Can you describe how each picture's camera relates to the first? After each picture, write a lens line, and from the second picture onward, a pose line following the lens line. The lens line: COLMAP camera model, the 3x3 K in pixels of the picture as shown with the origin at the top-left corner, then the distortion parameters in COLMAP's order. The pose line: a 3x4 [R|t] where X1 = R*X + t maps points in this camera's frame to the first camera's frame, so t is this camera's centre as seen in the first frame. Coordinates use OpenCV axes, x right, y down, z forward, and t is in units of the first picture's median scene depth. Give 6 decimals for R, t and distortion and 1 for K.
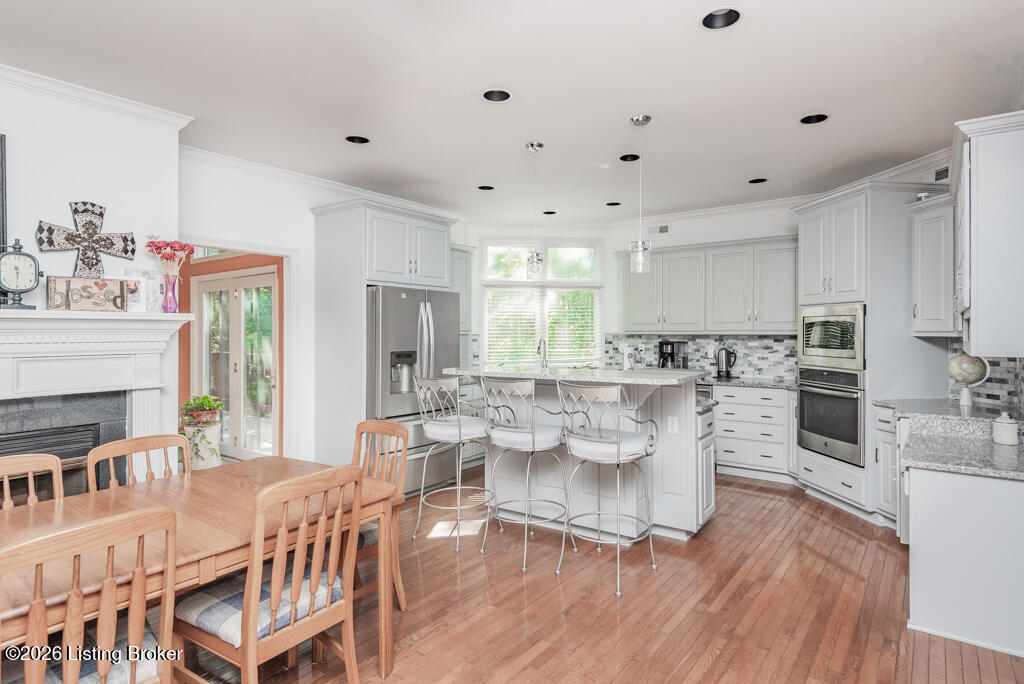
lens RADIAL K [[560.8, 0, 512.0], [0, 560.8, 342.0], [0, 0, 1]] dist [0.001139, 0.000371]
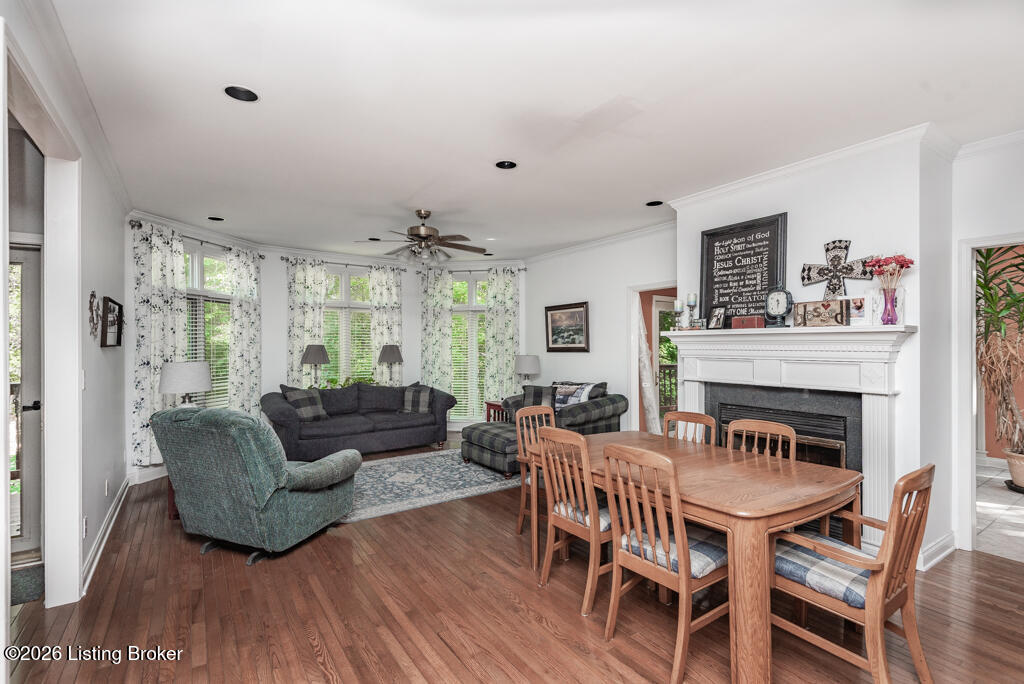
lens RADIAL K [[462.4, 0, 512.0], [0, 462.4, 342.0], [0, 0, 1]] dist [0.040523, -0.024595]
pose [[-0.236789, -0.004034, -0.971553, 0.453894], [-0.012490, 0.999921, -0.001108, -0.009334], [0.971481, 0.011872, -0.236821, 0.548330]]
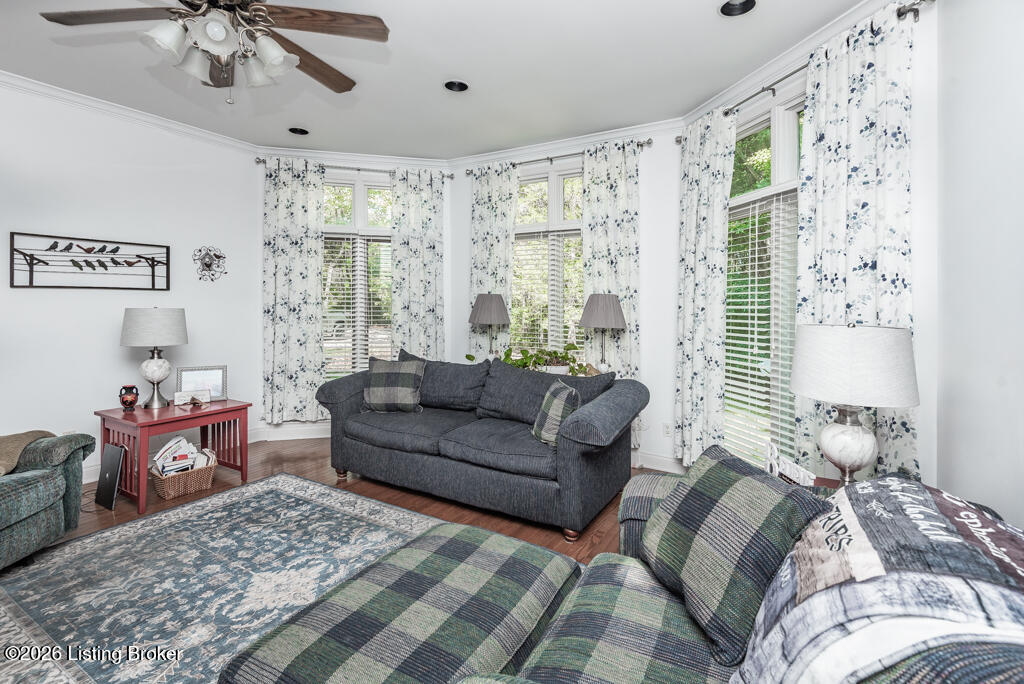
lens RADIAL K [[479.1, 0, 508.2], [0, 479.1, 300.2], [0, 0, 1]] dist [0.043814, -0.027526]
pose [[-0.984507, -0.010832, -0.175010, -0.727752], [-0.012962, 0.999855, 0.011032, 0.008807], [0.174865, 0.013130, -0.984505, 0.577083]]
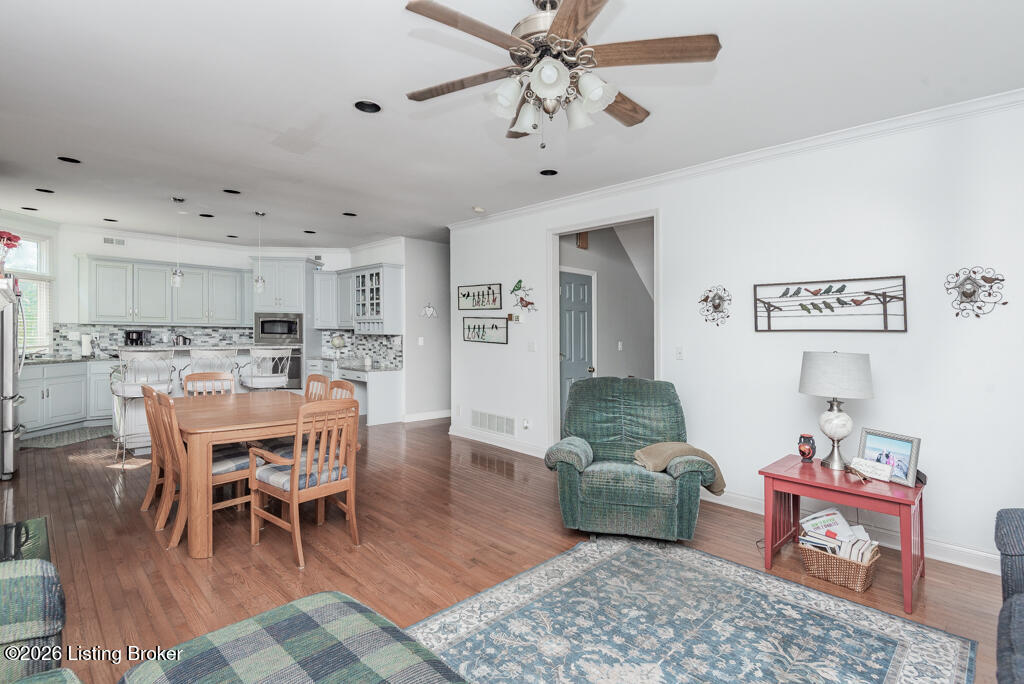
lens RADIAL K [[488.0, 0, 512.0], [0, 488.0, 342.0], [0, 0, 1]] dist [-0.016196, -0.000976]
pose [[0.064892, -0.012210, 0.997818, -1.005976], [-0.001157, 0.999924, 0.012311, 0.015343], [-0.997892, -0.001954, 0.064873, 0.106023]]
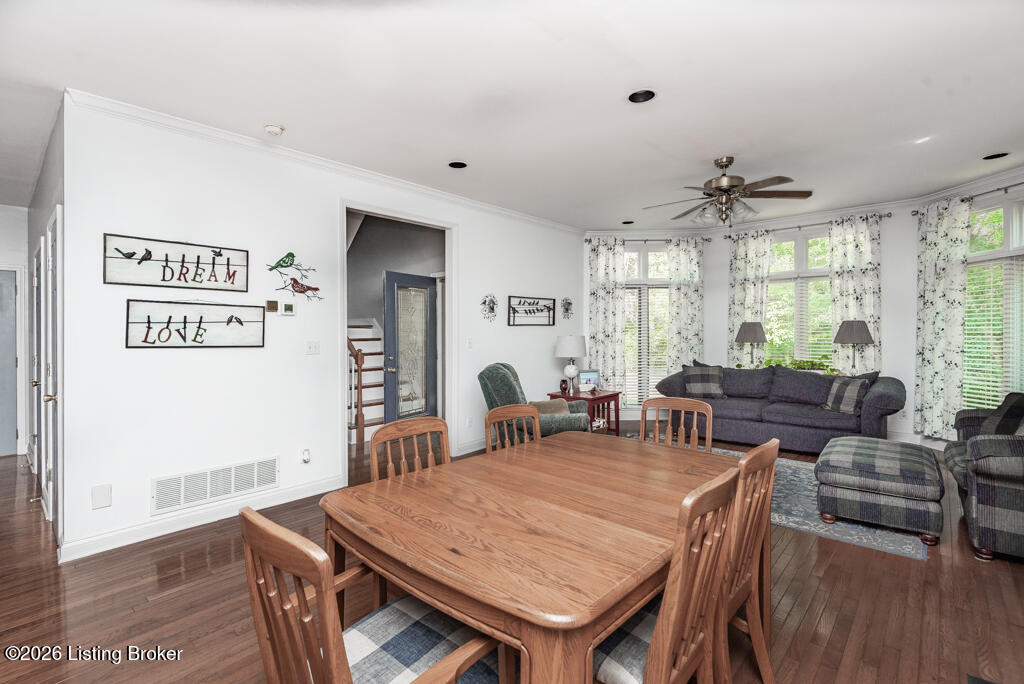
lens RADIAL K [[462.4, 0, 512.0], [0, 462.4, 342.0], [0, 0, 1]] dist [0.040523, -0.024595]
pose [[-0.999907, 0.010737, 0.008446, -0.146039], [0.011077, 0.999089, 0.041218, -0.000550], [-0.007995, 0.041308, -0.999114, 1.008284]]
